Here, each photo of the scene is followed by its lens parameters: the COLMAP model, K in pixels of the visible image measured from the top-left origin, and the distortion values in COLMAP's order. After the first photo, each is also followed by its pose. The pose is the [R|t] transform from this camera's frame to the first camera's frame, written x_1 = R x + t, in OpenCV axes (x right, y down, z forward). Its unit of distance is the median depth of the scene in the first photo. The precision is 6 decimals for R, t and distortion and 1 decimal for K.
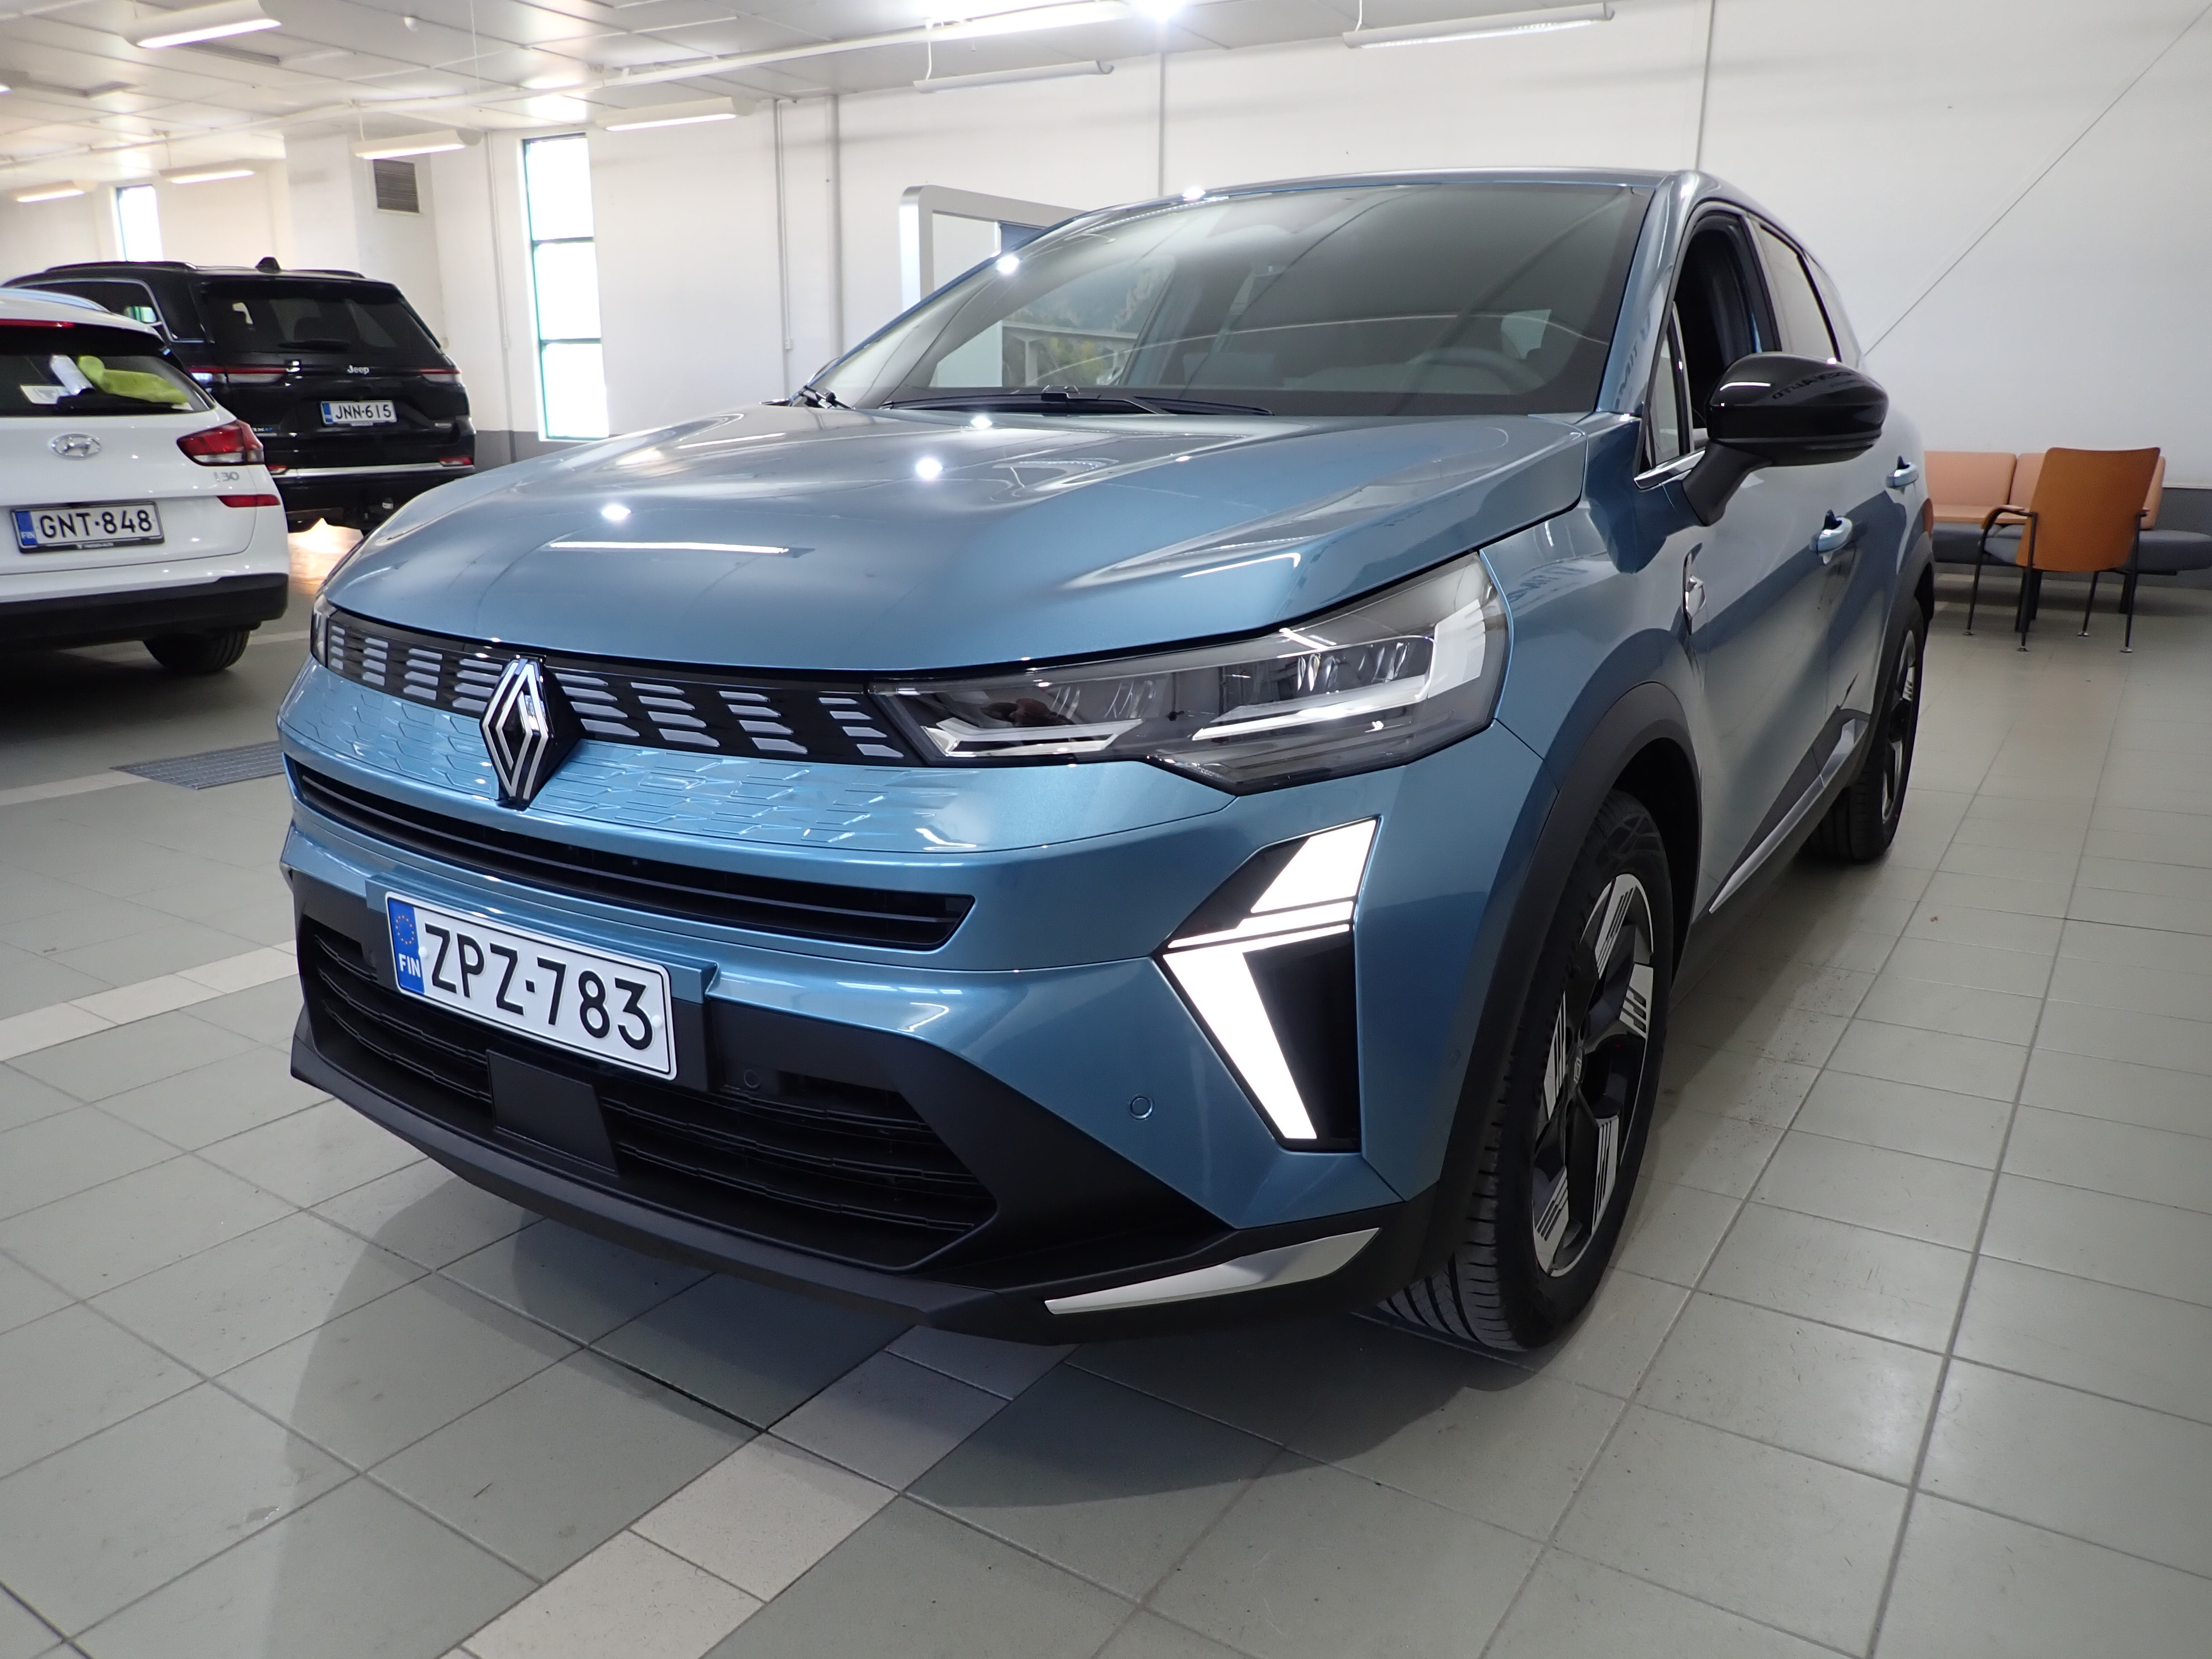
lens RADIAL K [[1646.1, 0, 1079.9], [0, 1646.1, 860.1], [0, 0, 1]] dist [0.000387, -0.012532]
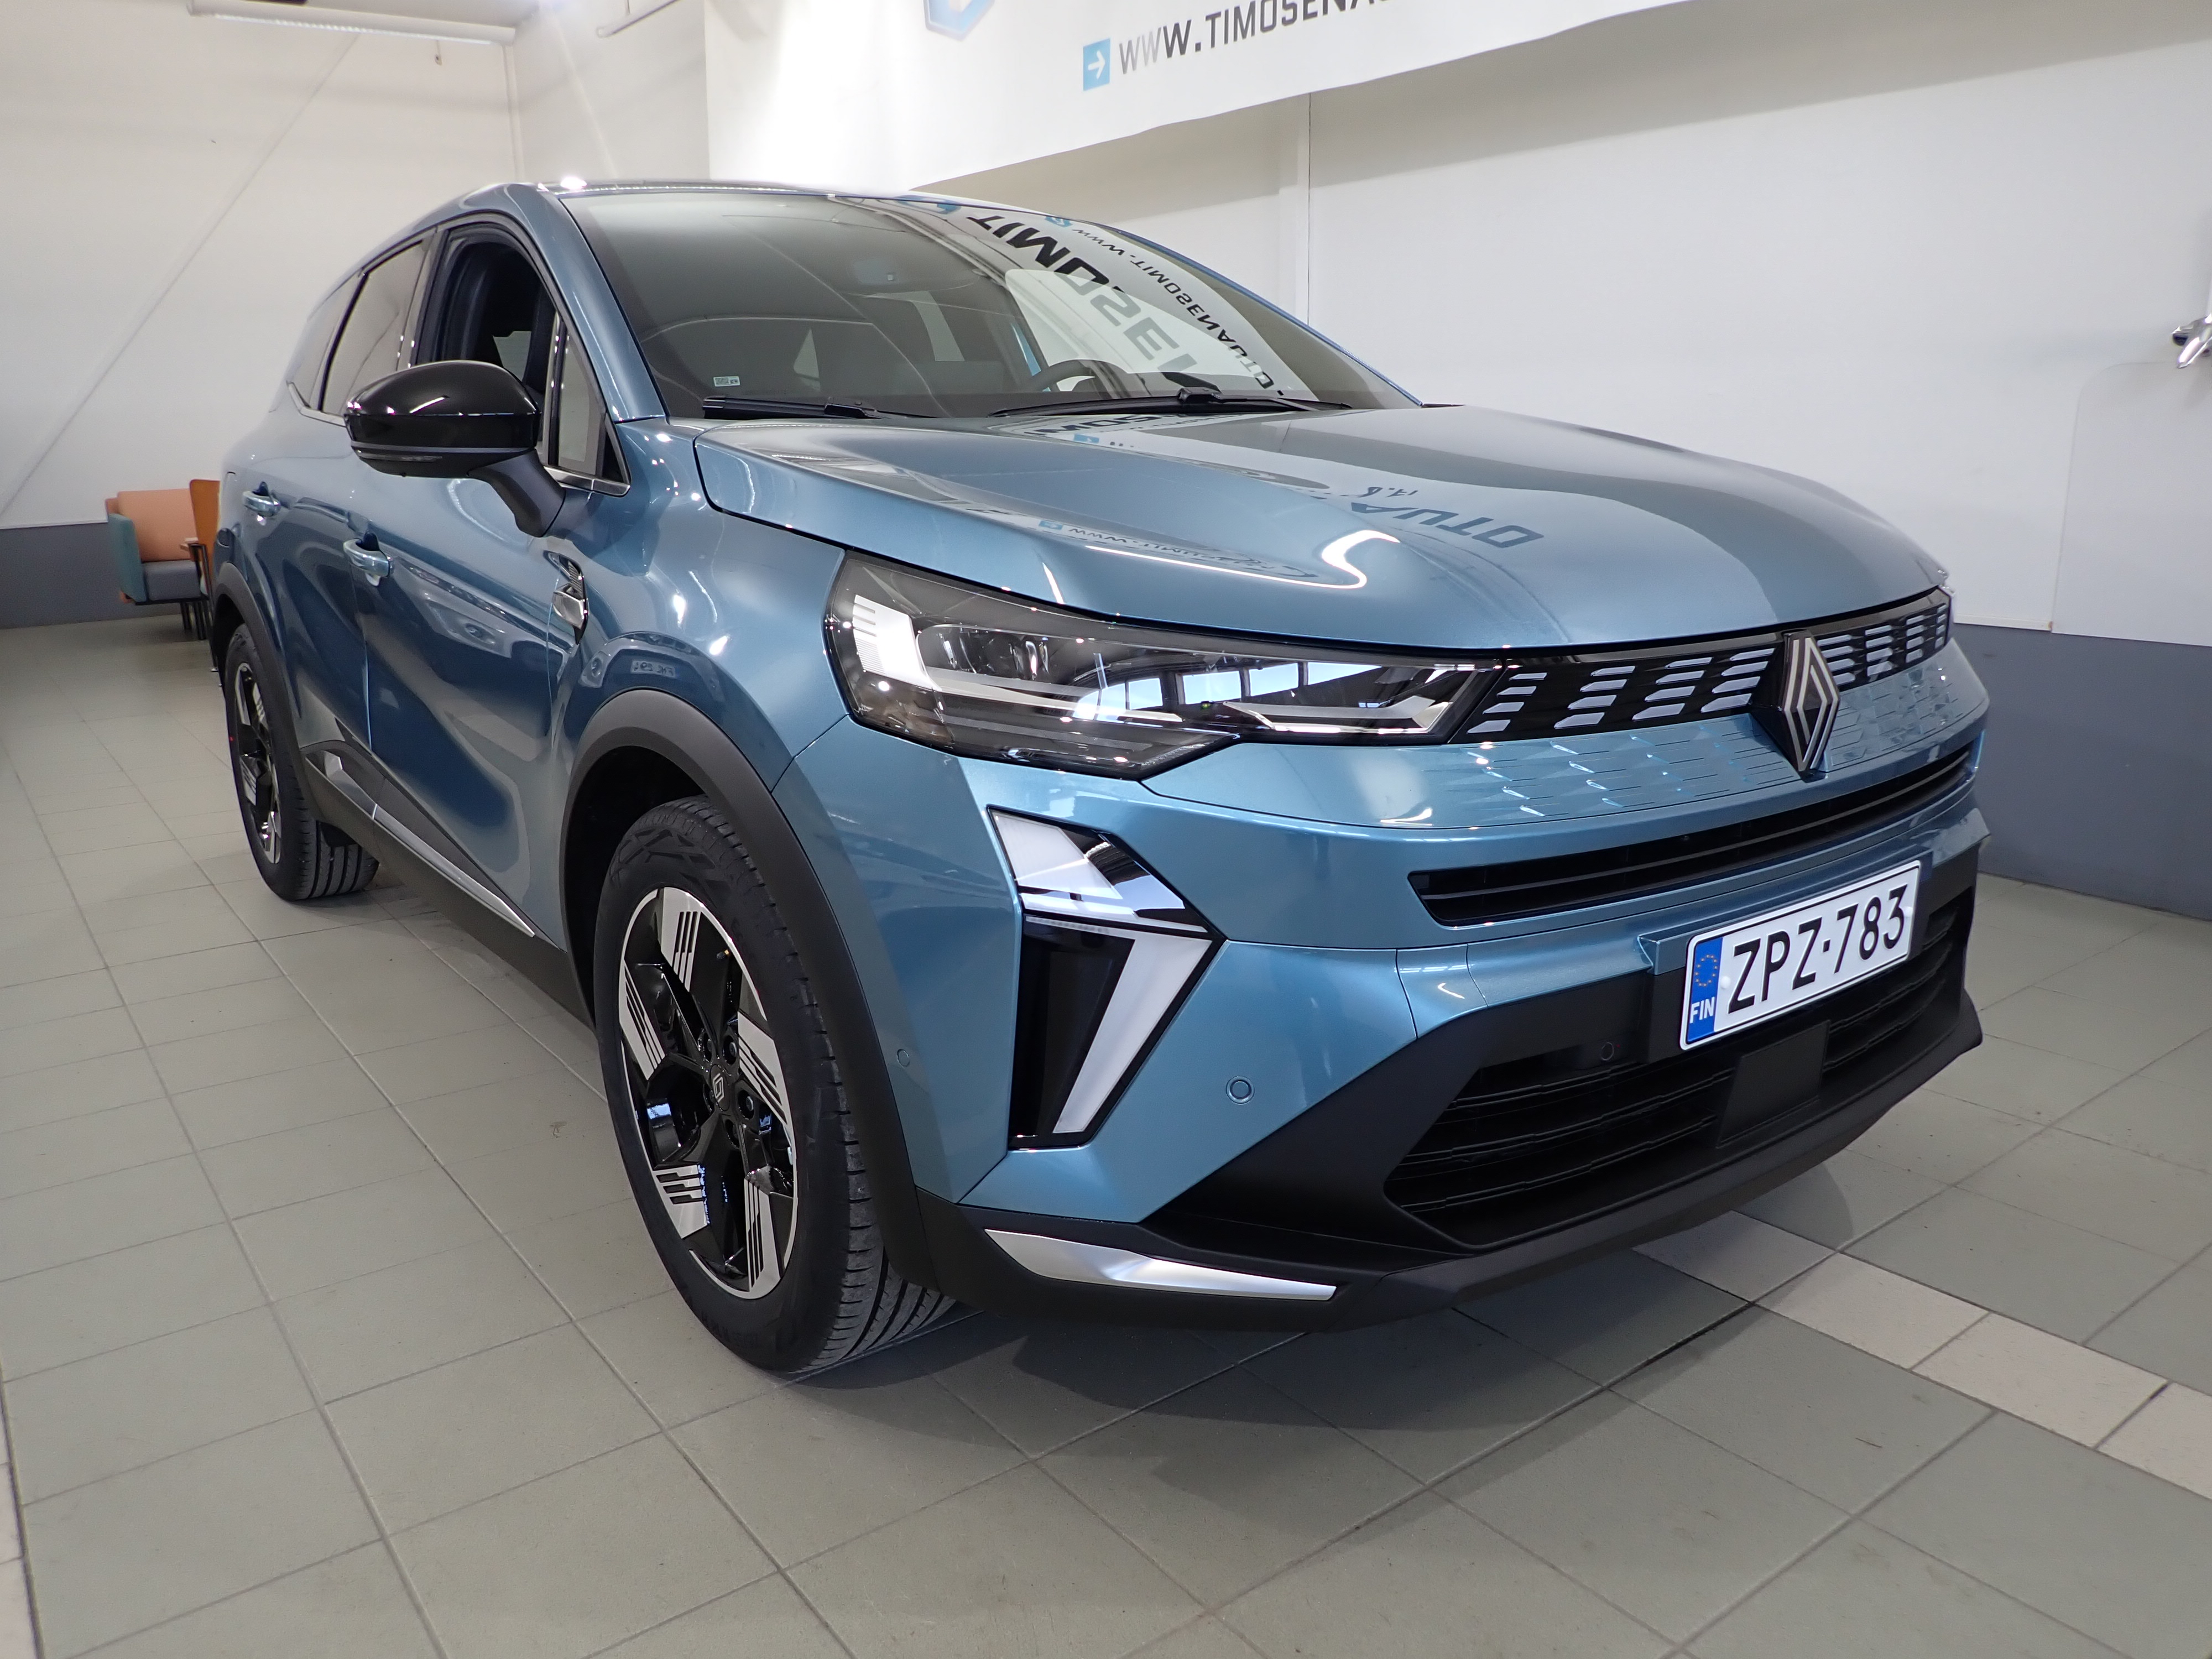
lens RADIAL K [[1646.1, 0, 1089.8], [0, 1646.1, 832.6], [0, 0, 1]] dist [0.000387, -0.012532]
pose [[0.336366, -0.246603, 0.908870, -1.398806], [0.281310, 0.947352, 0.152934, -0.276873], [-0.898734, 0.204232, 0.388029, 0.989496]]
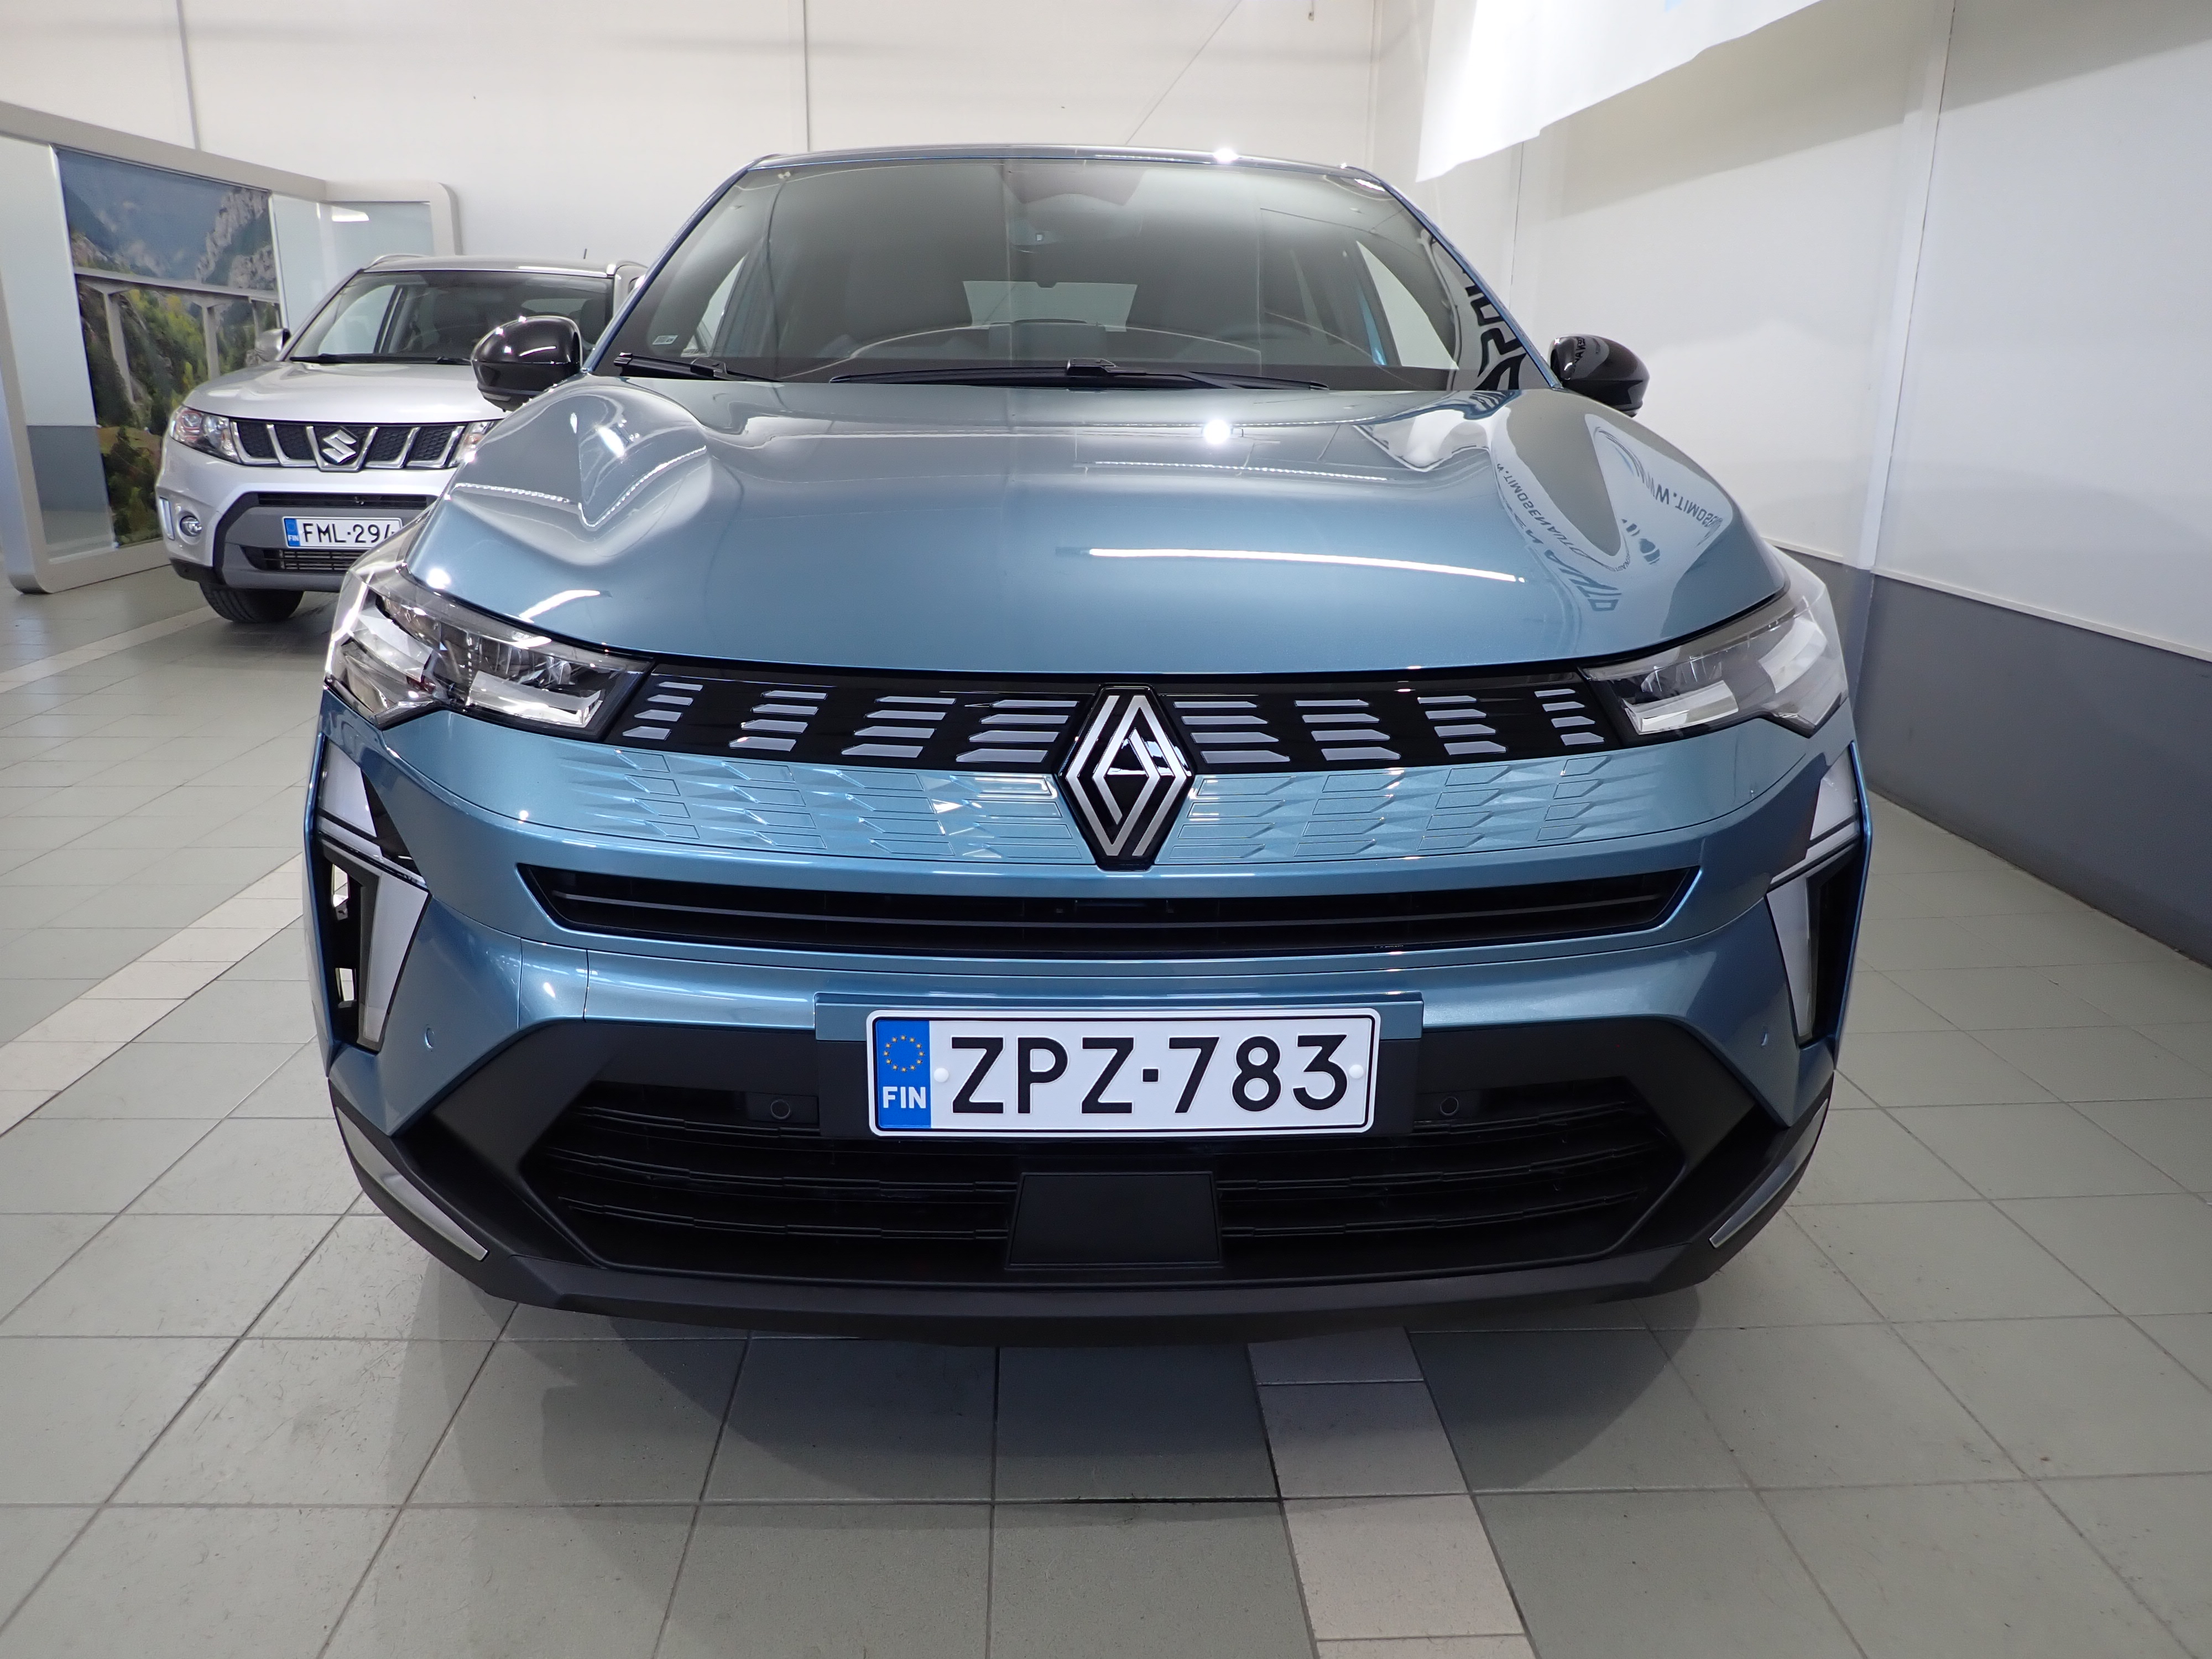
lens RADIAL K [[1646.1, 0, 1088.6], [0, 1646.1, 839.2], [0, 0, 1]] dist [0.000387, -0.012532]
pose [[0.810796, -0.159981, 0.563041, -0.807166], [0.154380, 0.986311, 0.057936, -0.095539], [-0.564602, 0.039948, 0.824396, 0.313197]]
